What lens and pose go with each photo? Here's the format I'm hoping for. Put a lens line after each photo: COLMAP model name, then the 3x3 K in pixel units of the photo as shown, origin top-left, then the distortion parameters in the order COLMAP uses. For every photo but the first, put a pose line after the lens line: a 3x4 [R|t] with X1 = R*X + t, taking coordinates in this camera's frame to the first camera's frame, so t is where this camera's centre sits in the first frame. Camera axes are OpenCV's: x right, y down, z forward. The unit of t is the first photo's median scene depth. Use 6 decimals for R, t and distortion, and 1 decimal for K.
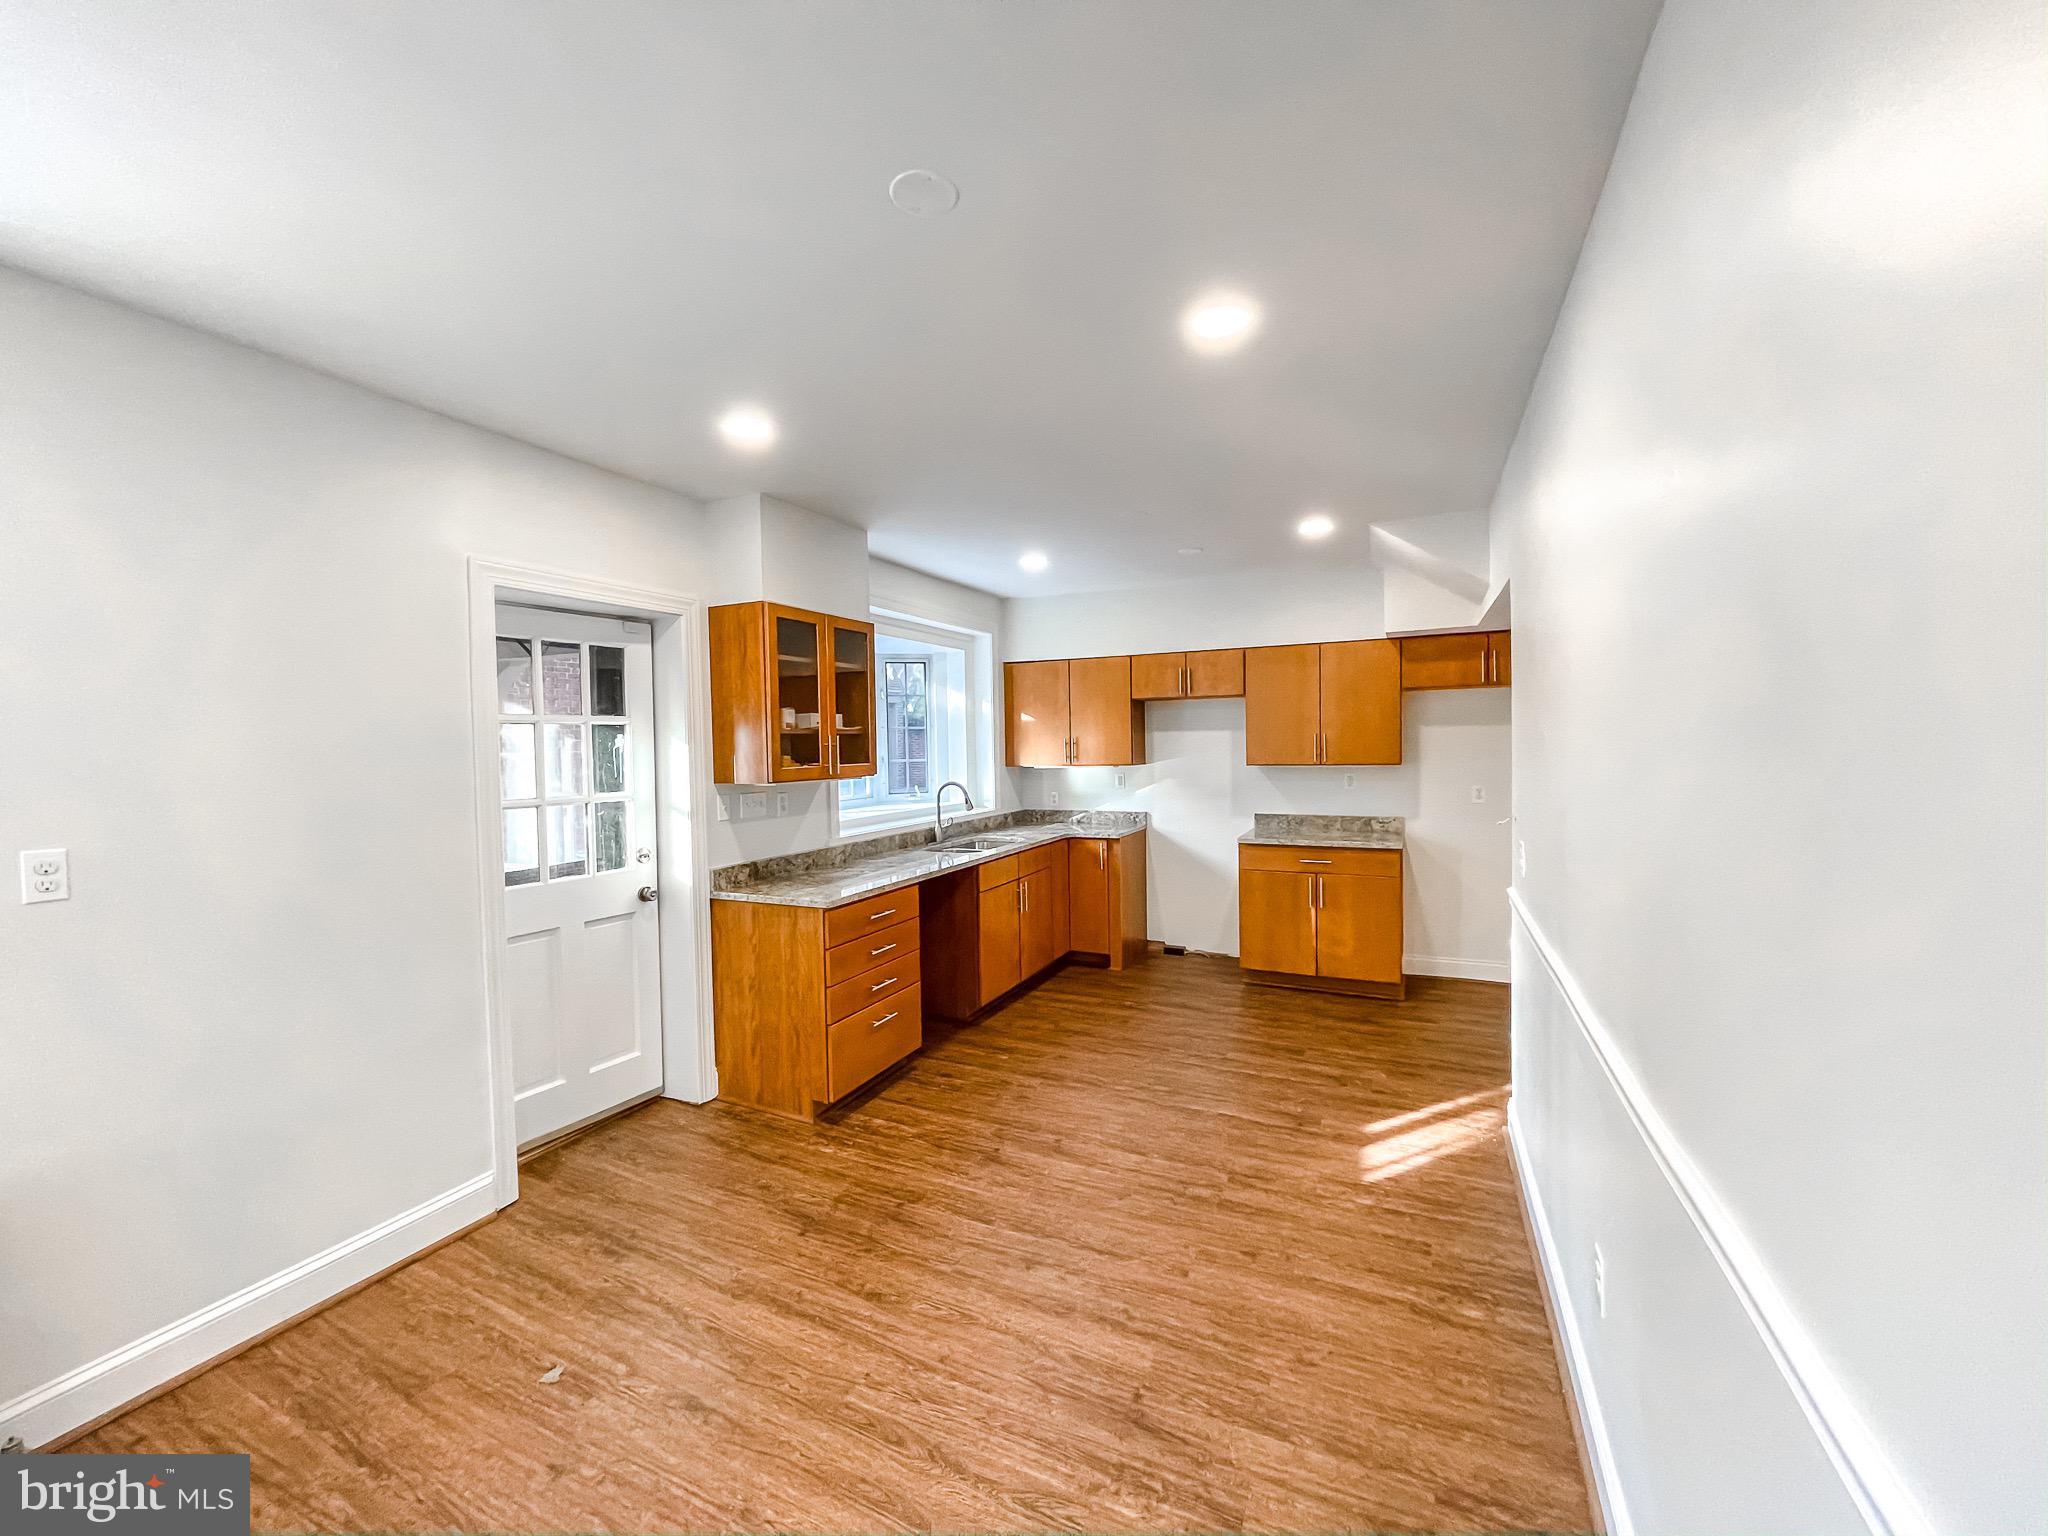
lens RADIAL K [[831.3, 0, 1012.8], [0, 831.3, 768.7], [0, 0, 1]] dist [-0.000535, -0.000034]
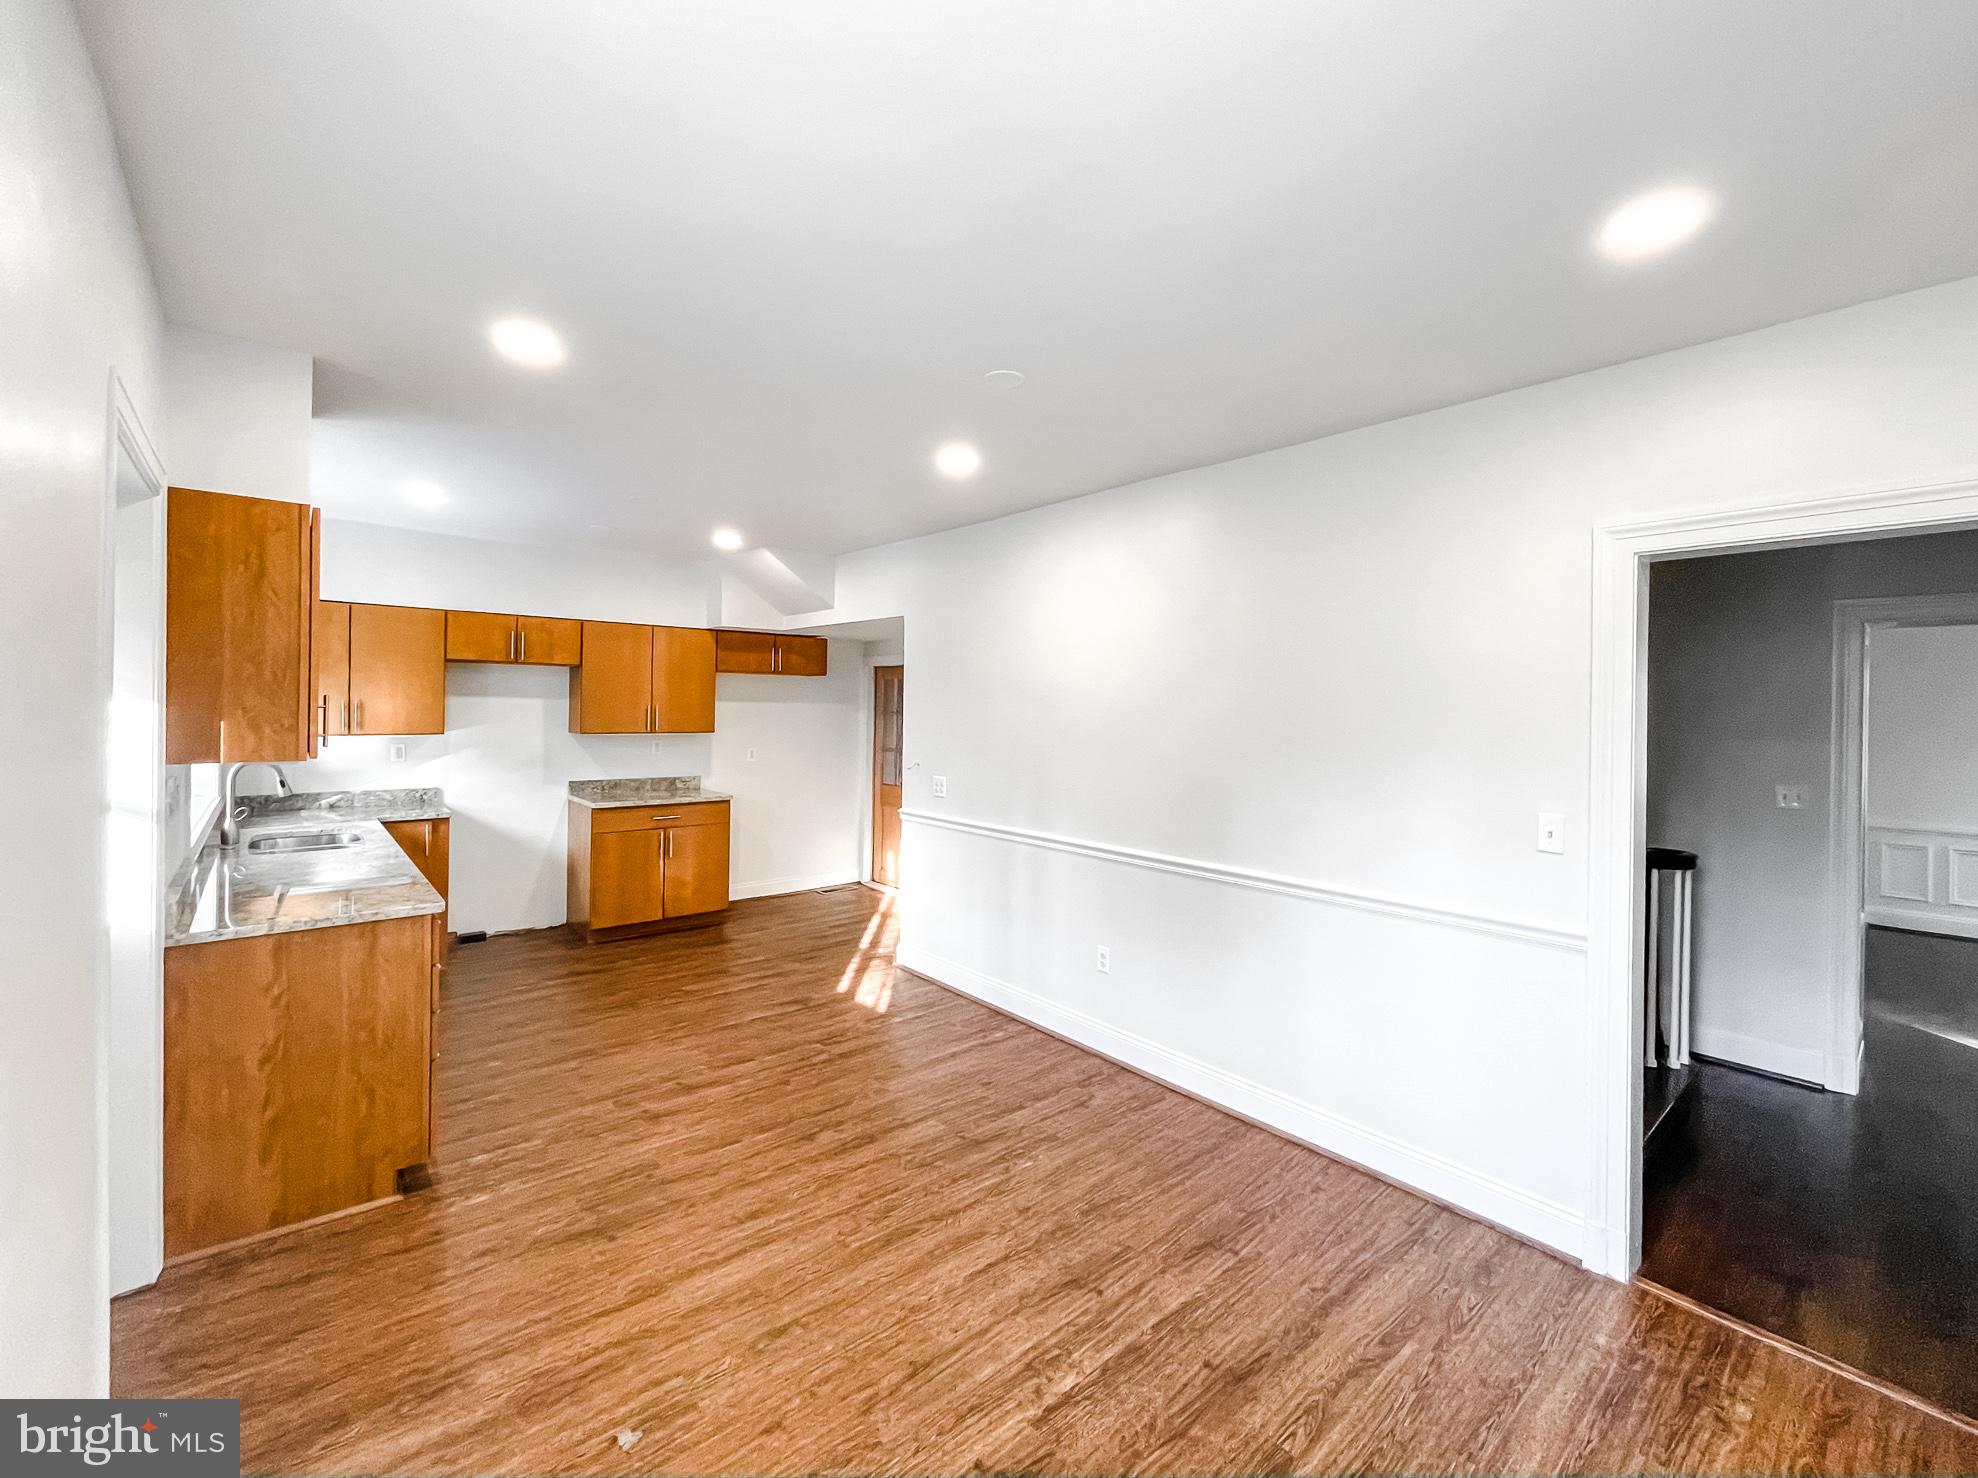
lens RADIAL K [[838.8, 0, 1001.0], [0, 838.8, 742.4], [0, 0, 1]] dist [-0.001765, -0.000113]
pose [[0.395229, -0.014561, 0.918467, -0.623396], [0.009168, 0.999887, 0.011907, -0.001334], [-0.918537, 0.003714, 0.395317, 0.153039]]
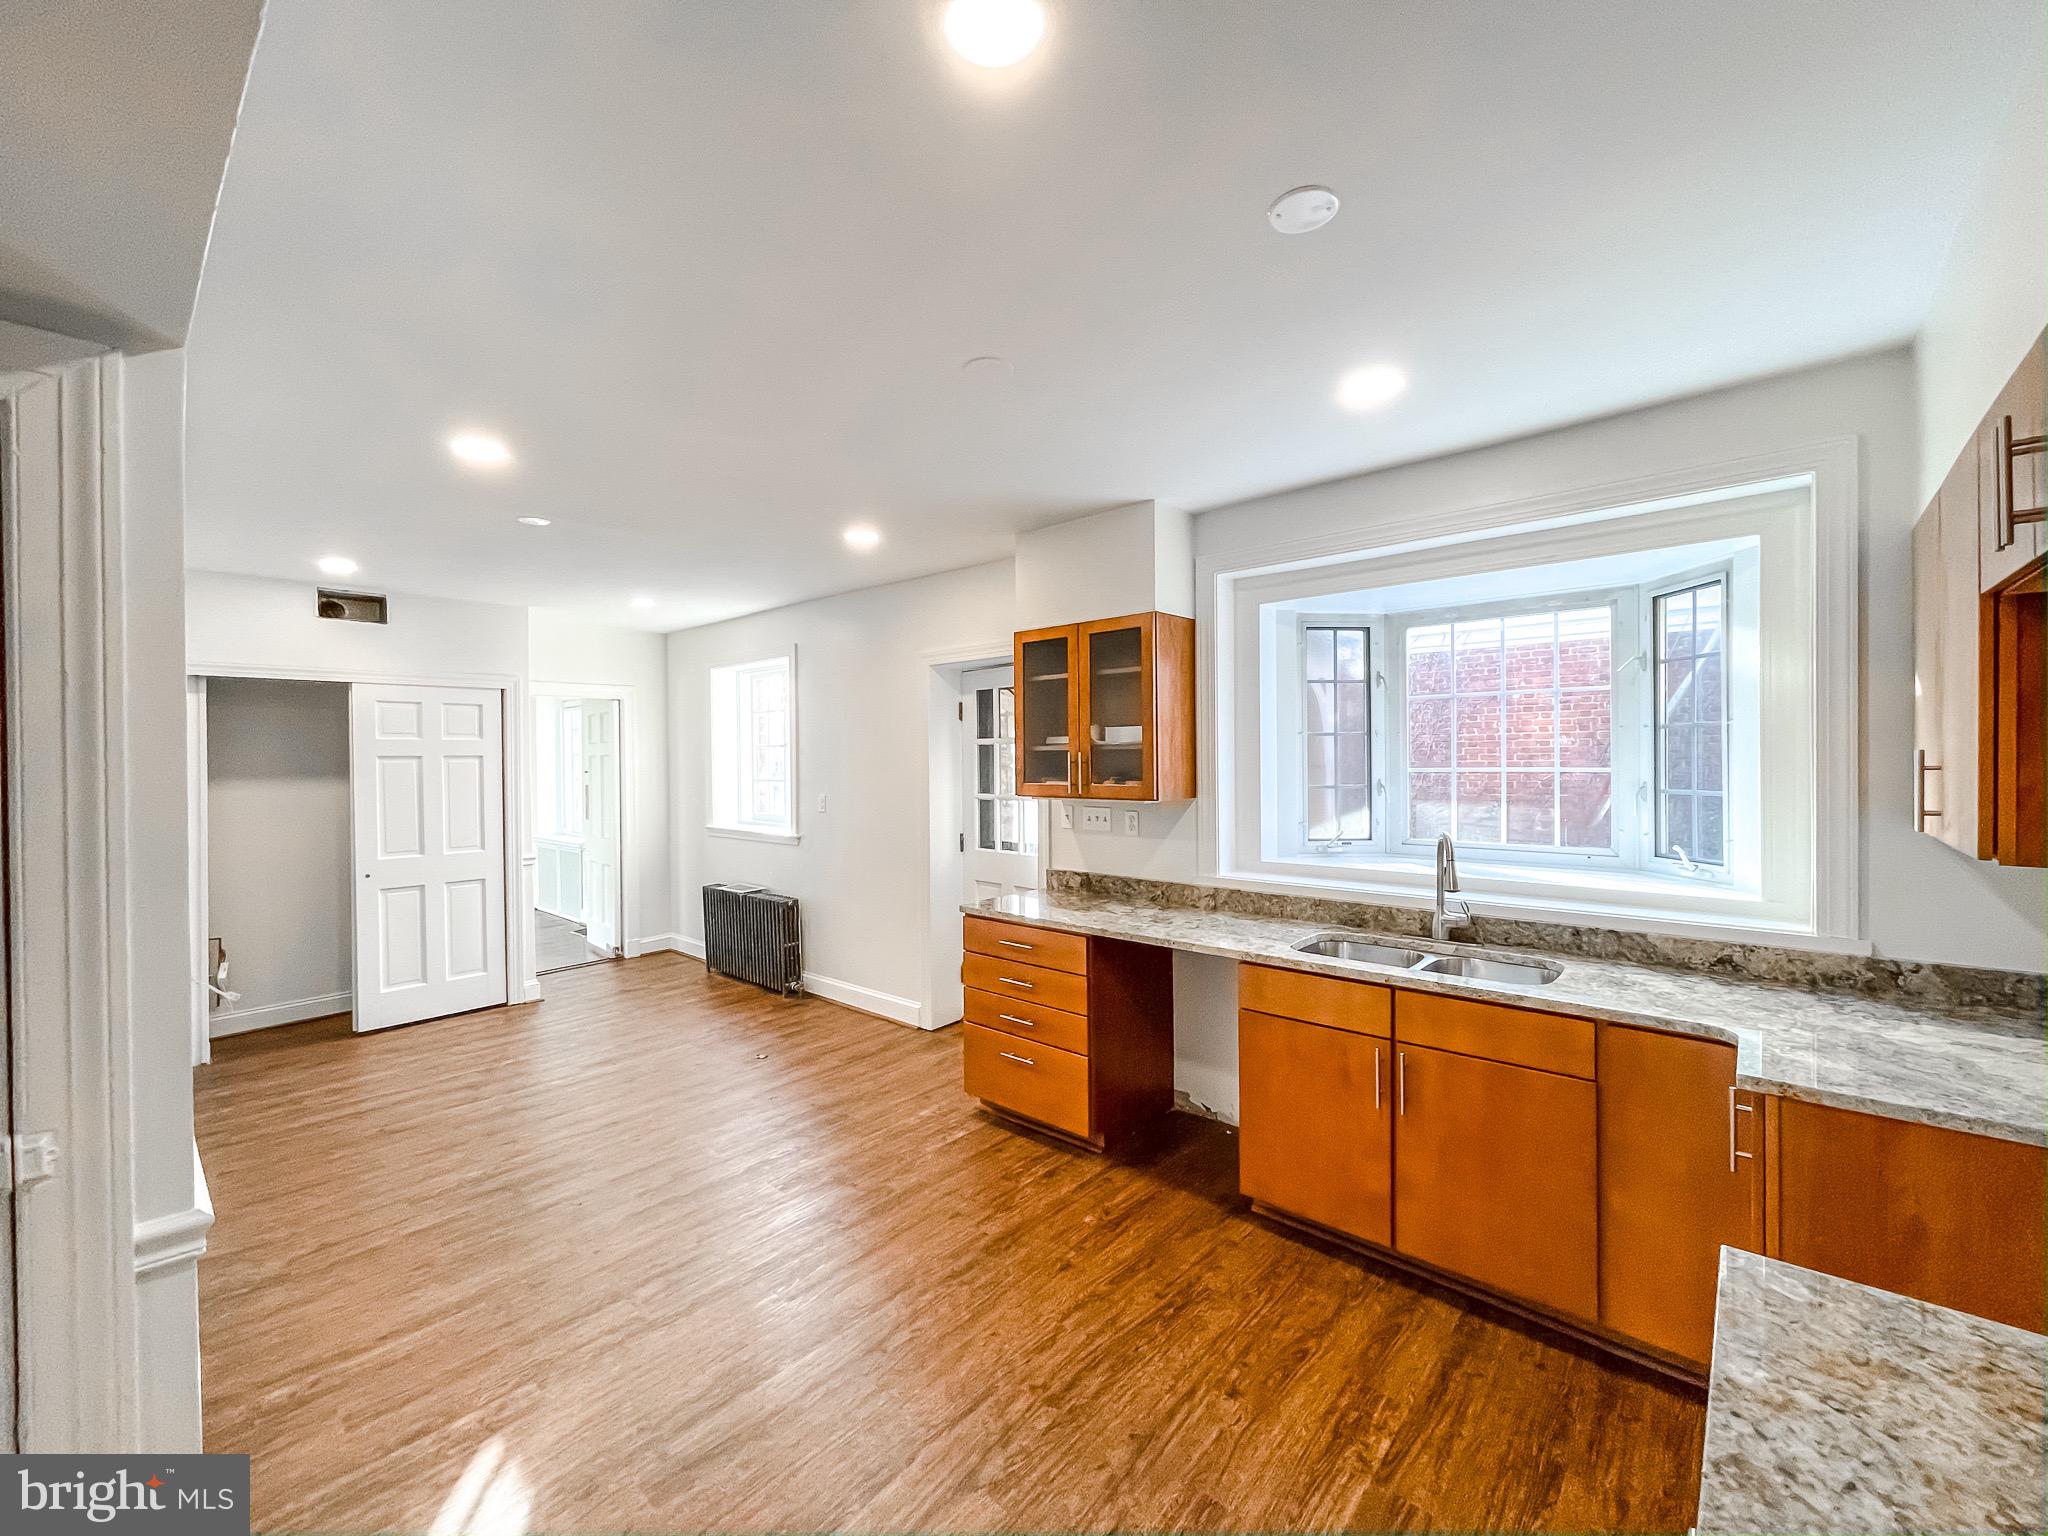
lens RADIAL K [[818.5, 0, 1003.7], [0, 818.5, 760.6], [0, 0, 1]] dist [0.000877, 0.000262]
pose [[-0.277938, 0.025013, -0.960273, 0.667305], [-0.017190, 0.999371, 0.031007, -0.055991], [0.960445, 0.025125, -0.277333, 1.132048]]
